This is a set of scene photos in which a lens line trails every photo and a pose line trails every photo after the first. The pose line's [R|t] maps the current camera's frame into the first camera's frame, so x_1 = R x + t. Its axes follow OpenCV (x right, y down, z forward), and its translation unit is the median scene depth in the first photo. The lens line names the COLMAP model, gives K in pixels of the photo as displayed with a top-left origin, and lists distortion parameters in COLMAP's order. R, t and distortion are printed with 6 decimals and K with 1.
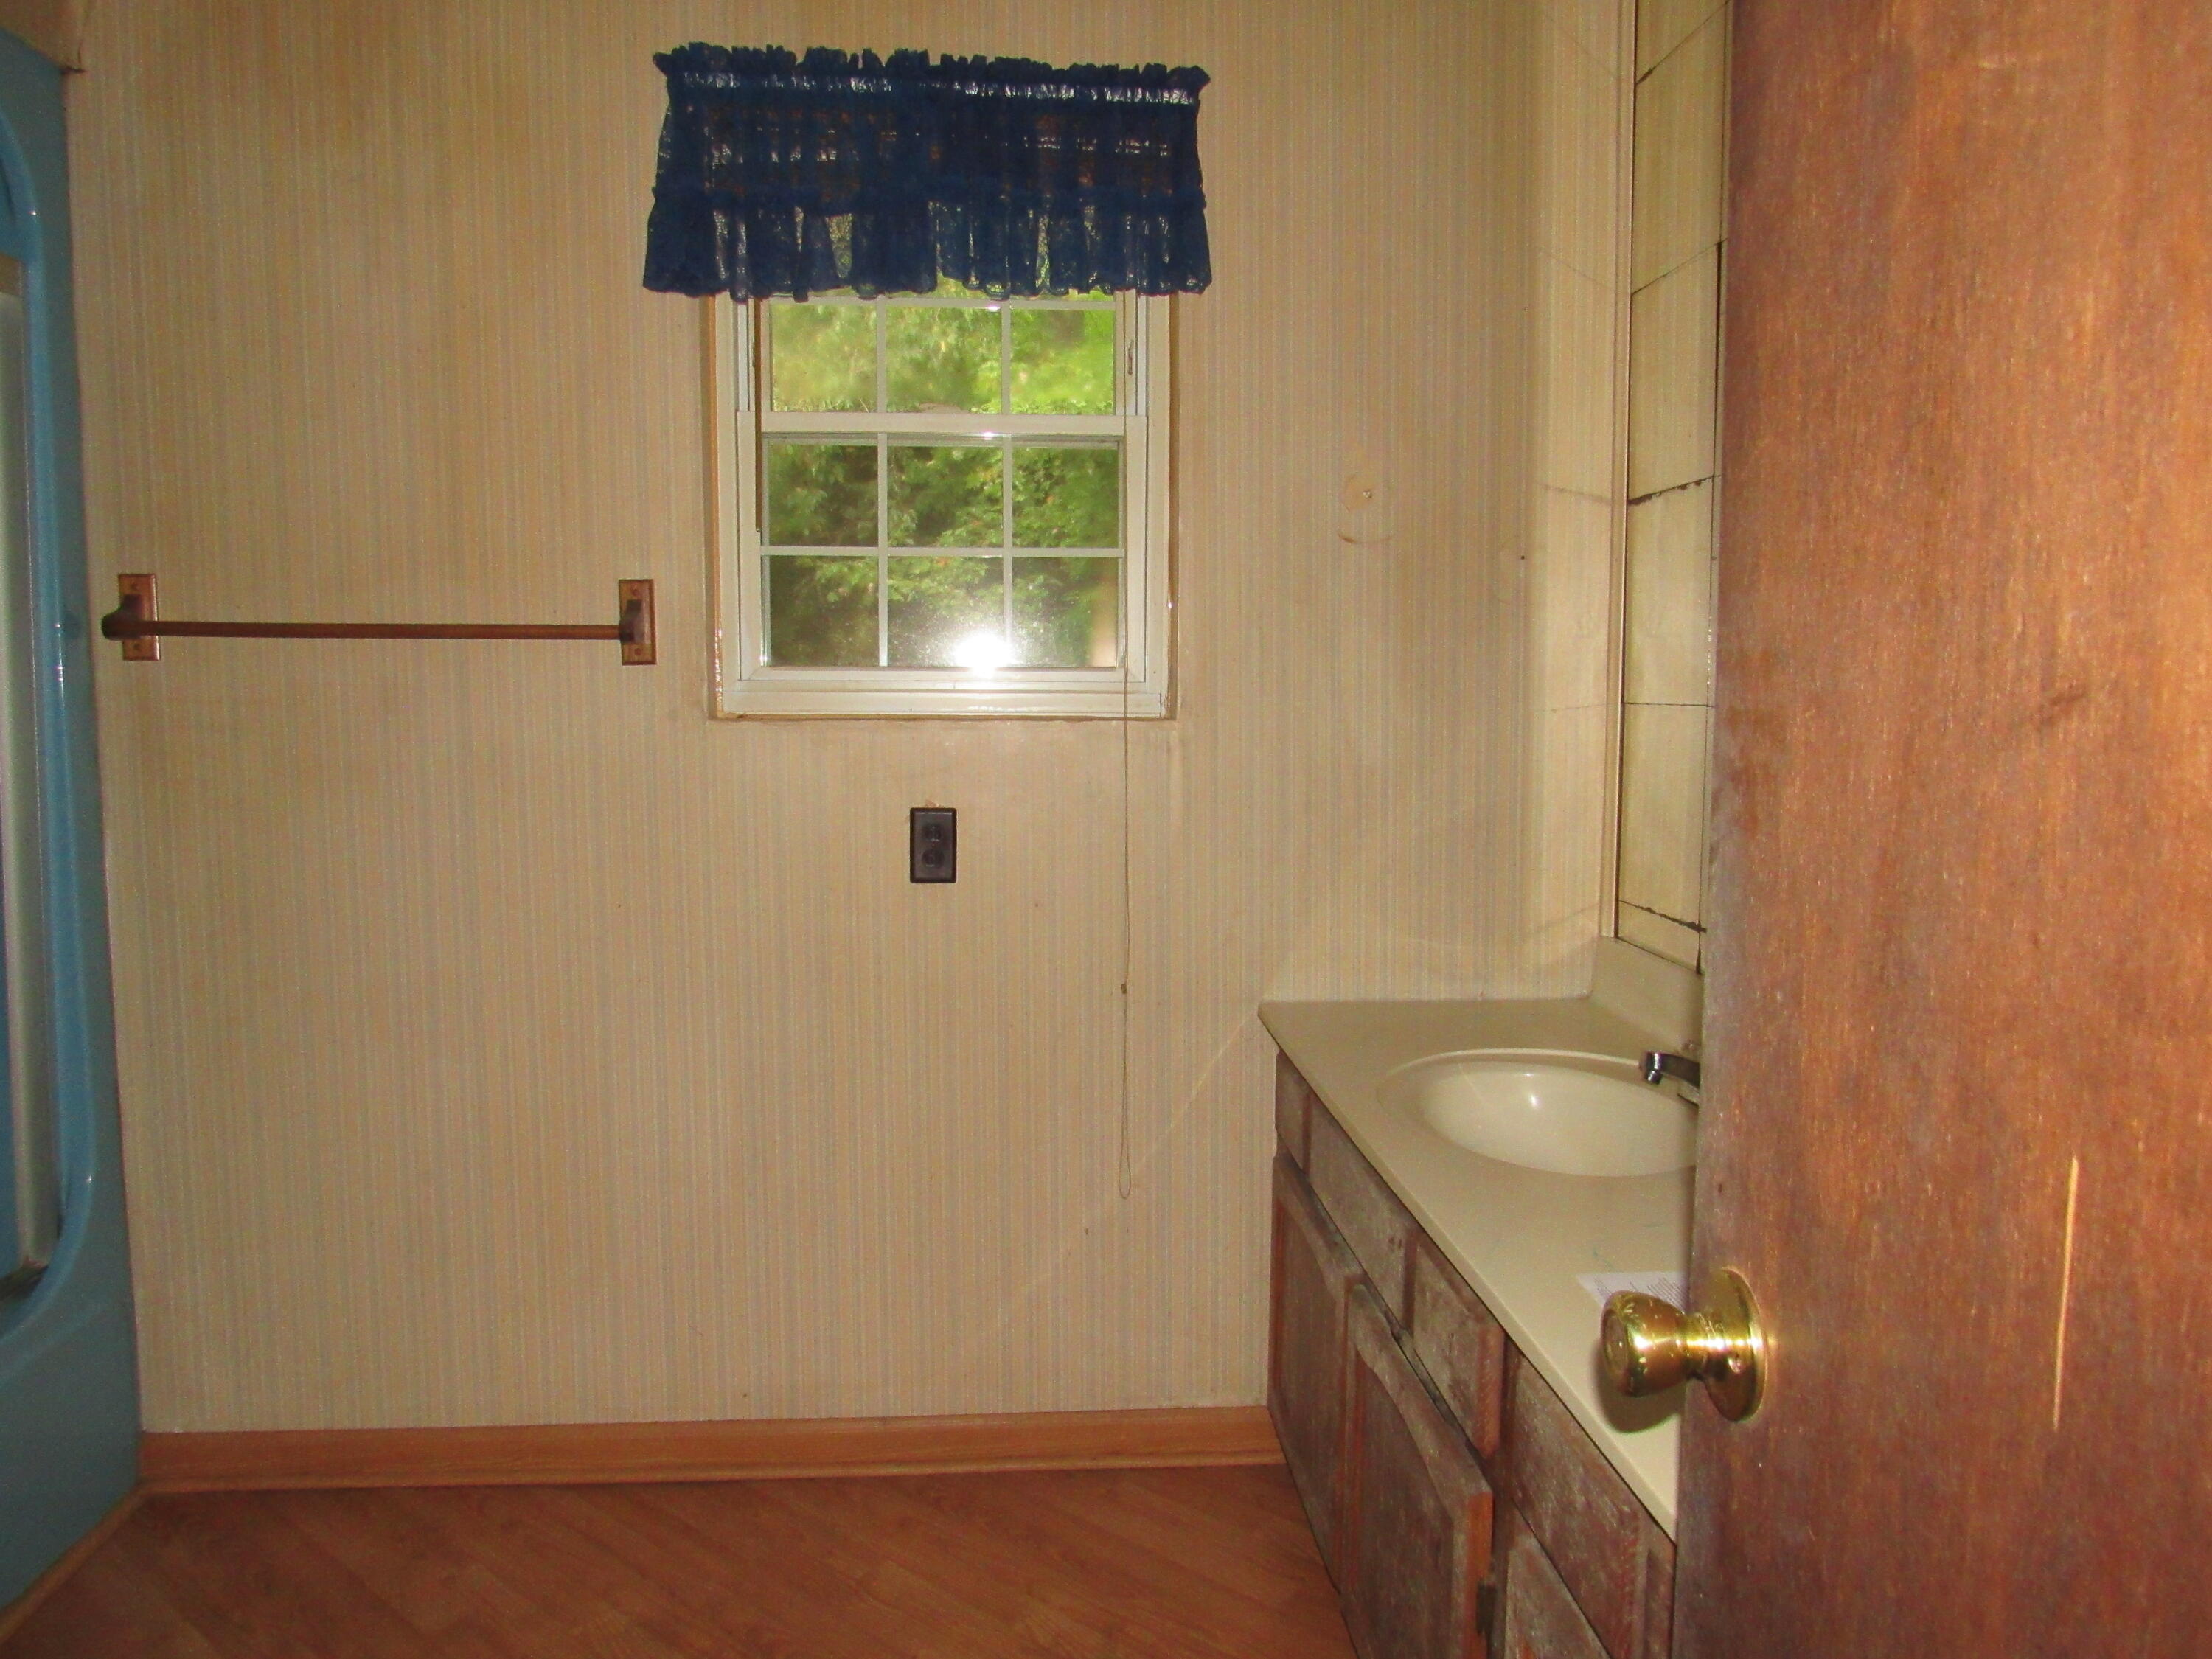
lens RADIAL K [[1577.1, 0, 1099.7], [0, 1577.1, 831.4], [0, 0, 1]] dist [-0.026421, -0.000226]
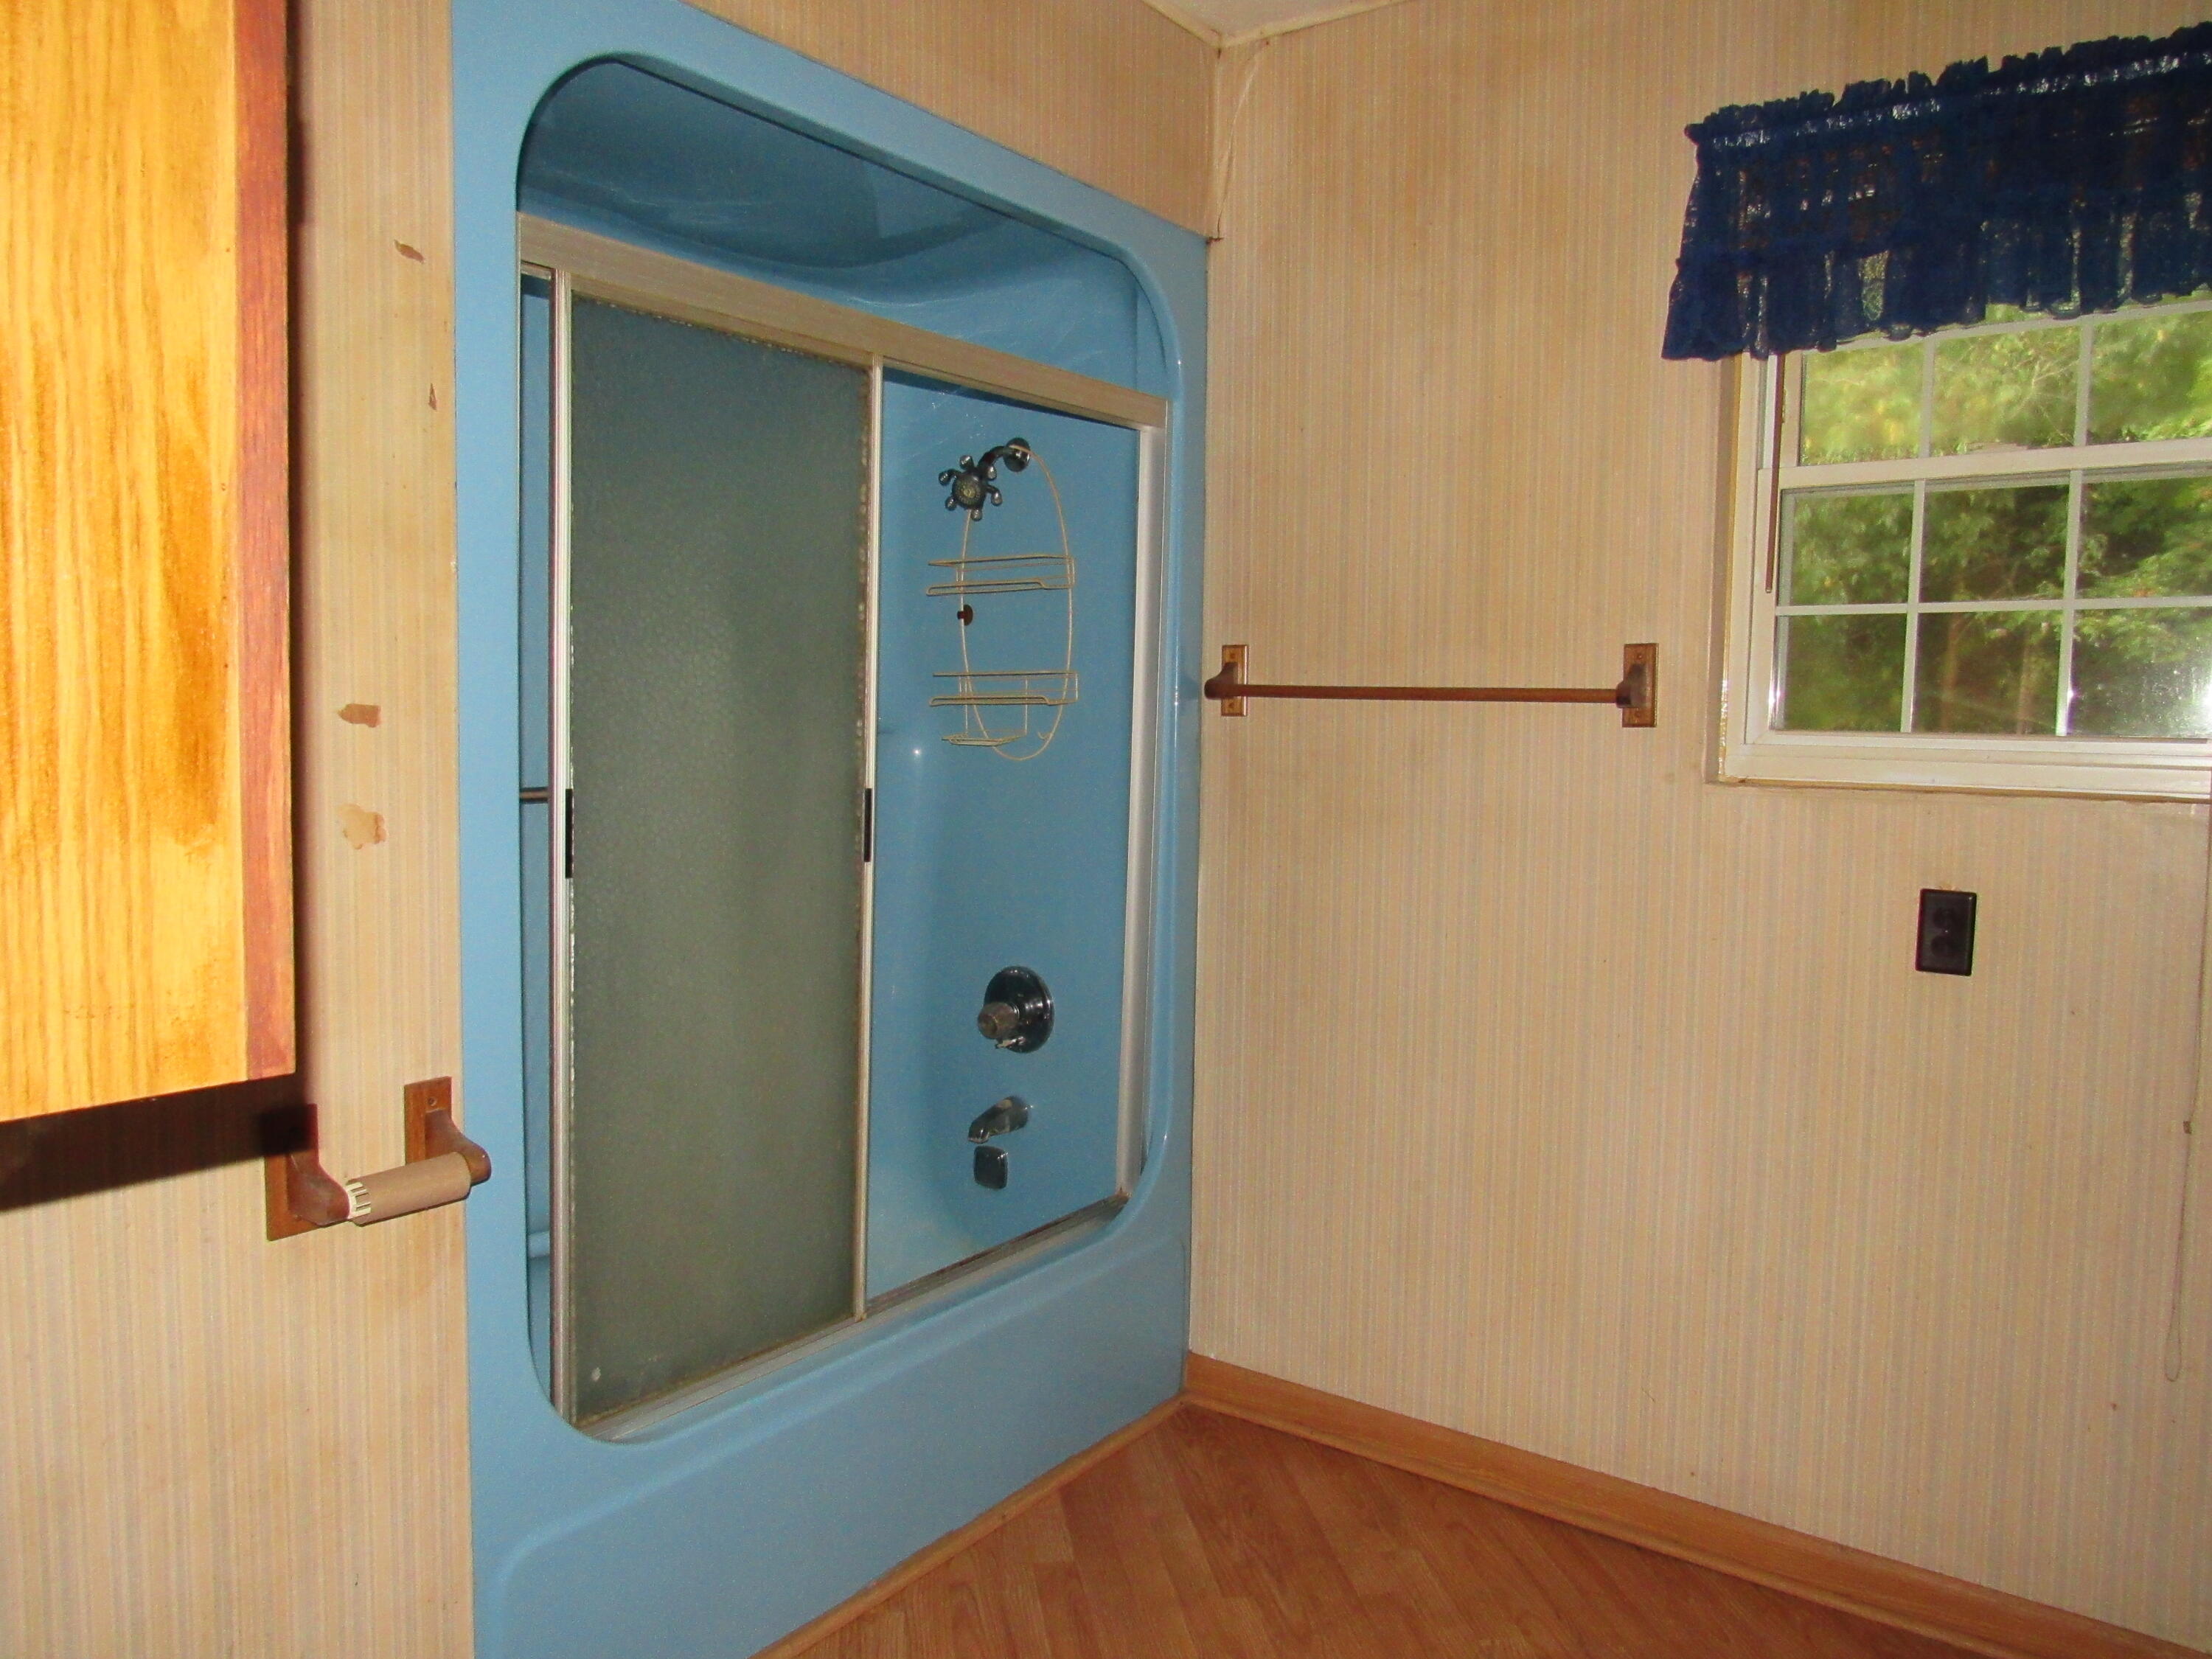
lens RADIAL K [[1605.5, 0, 1098.7], [0, 1605.5, 837.6], [0, 0, 1]] dist [-0.008640, 0.004938]
pose [[0.761018, 0.060449, -0.645908, 0.119231], [-0.073782, 0.997254, 0.006400, -0.015734], [0.644521, 0.042785, 0.763388, -0.016898]]
